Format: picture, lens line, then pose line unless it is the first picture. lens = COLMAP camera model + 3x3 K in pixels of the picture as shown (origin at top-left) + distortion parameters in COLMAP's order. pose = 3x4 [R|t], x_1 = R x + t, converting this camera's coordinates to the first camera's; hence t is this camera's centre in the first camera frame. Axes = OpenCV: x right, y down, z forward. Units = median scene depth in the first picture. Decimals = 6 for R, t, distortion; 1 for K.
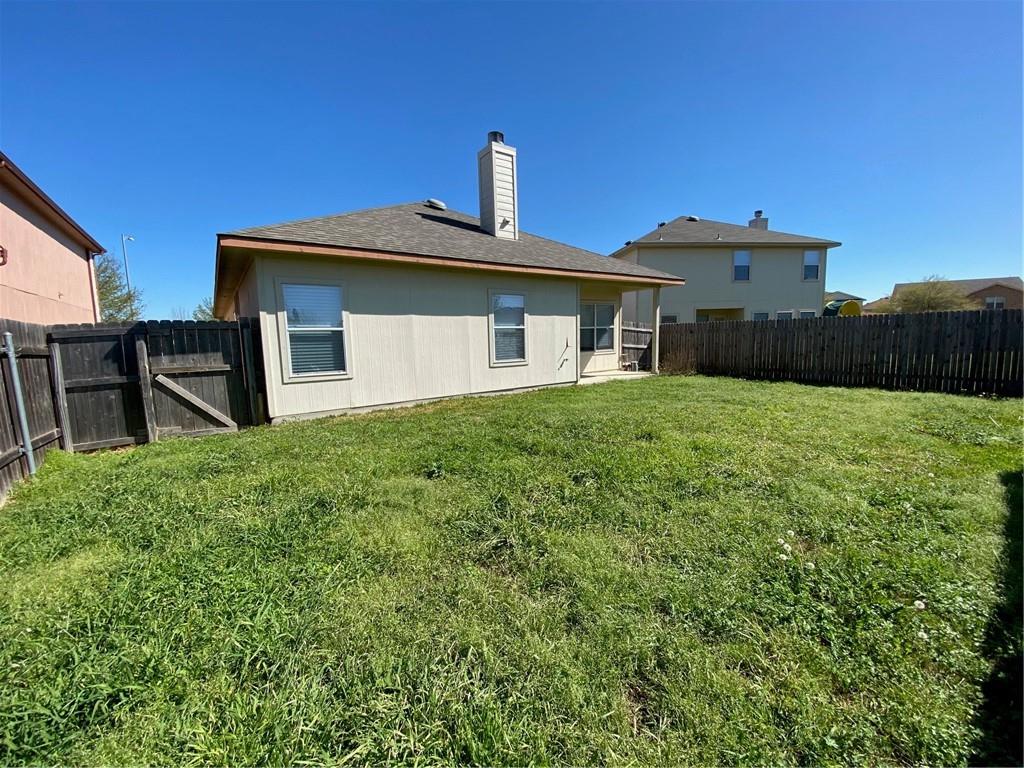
lens RADIAL K [[417.2, 0, 506.4], [0, 417.2, 388.7], [0, 0, 1]] dist [0.010967, -0.013333]
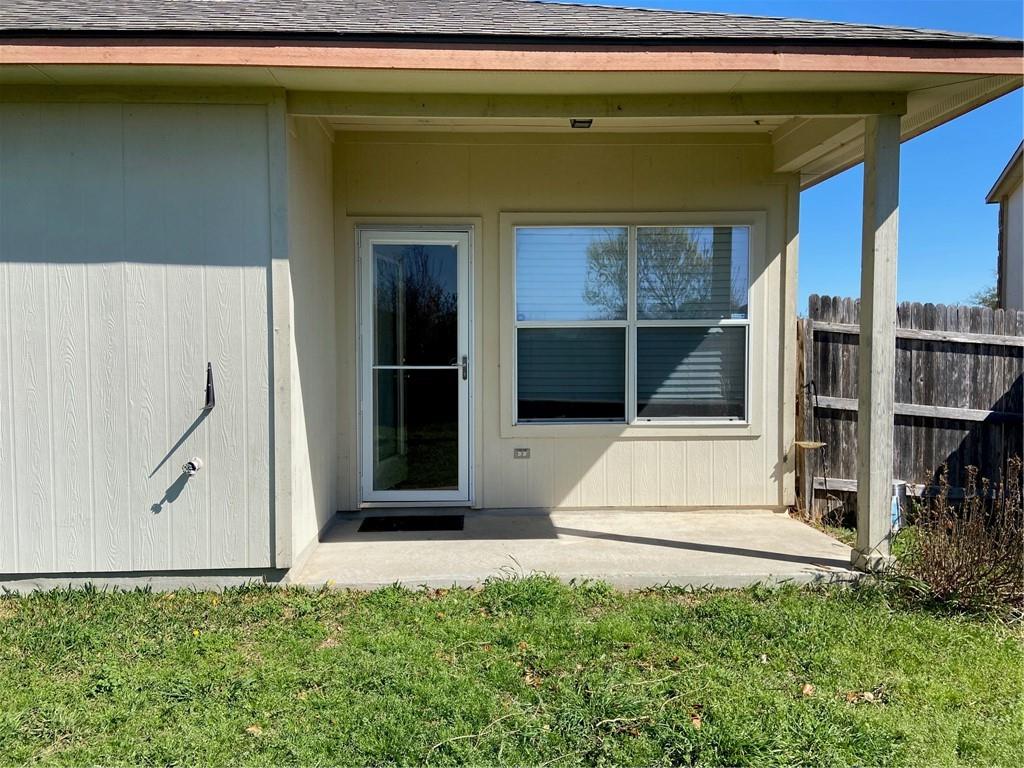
lens RADIAL K [[769.7, 0, 511.3], [0, 769.7, 373.7], [0, 0, 1]] dist [0.032435, -0.034527]
pose [[0.840745, 0.041385, -0.539847, 0.531505], [-0.086600, 0.994517, -0.058629, -0.116456], [0.534460, 0.096043, 0.839719, 0.803007]]
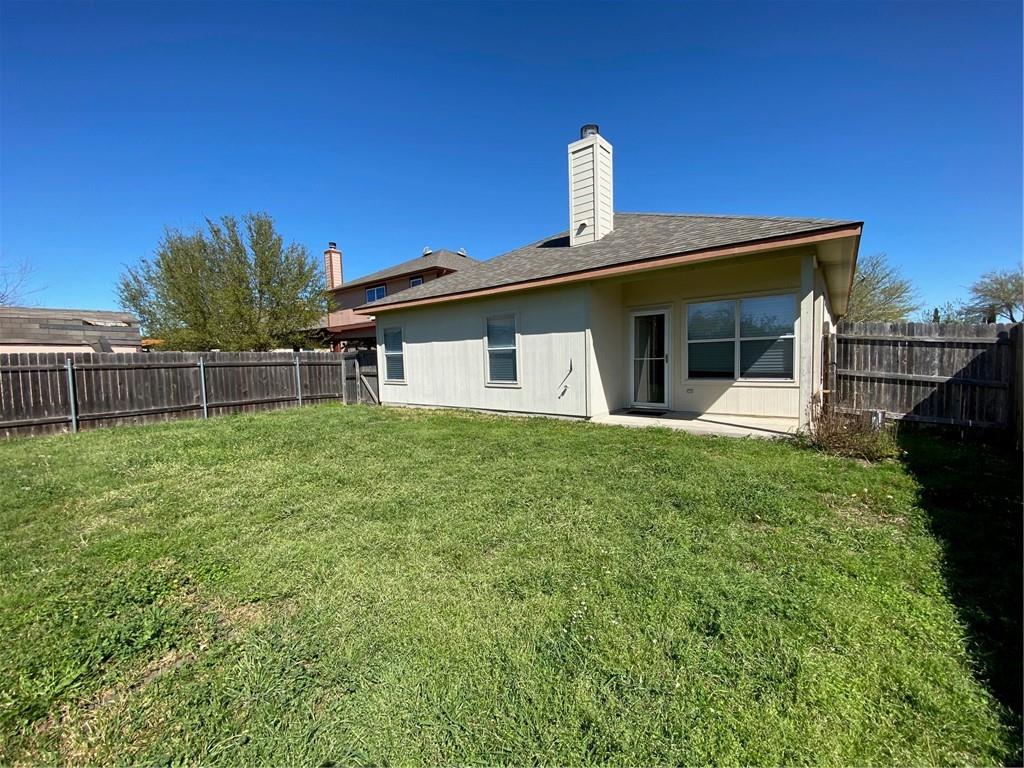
lens RADIAL K [[417.2, 0, 505.9], [0, 417.2, 384.9], [0, 0, 1]] dist [0.010967, -0.013333]
pose [[0.272730, 0.087150, -0.958135, 0.941682], [-0.094310, 0.993514, 0.063523, -0.121468], [0.957457, 0.073037, 0.279180, 0.713487]]
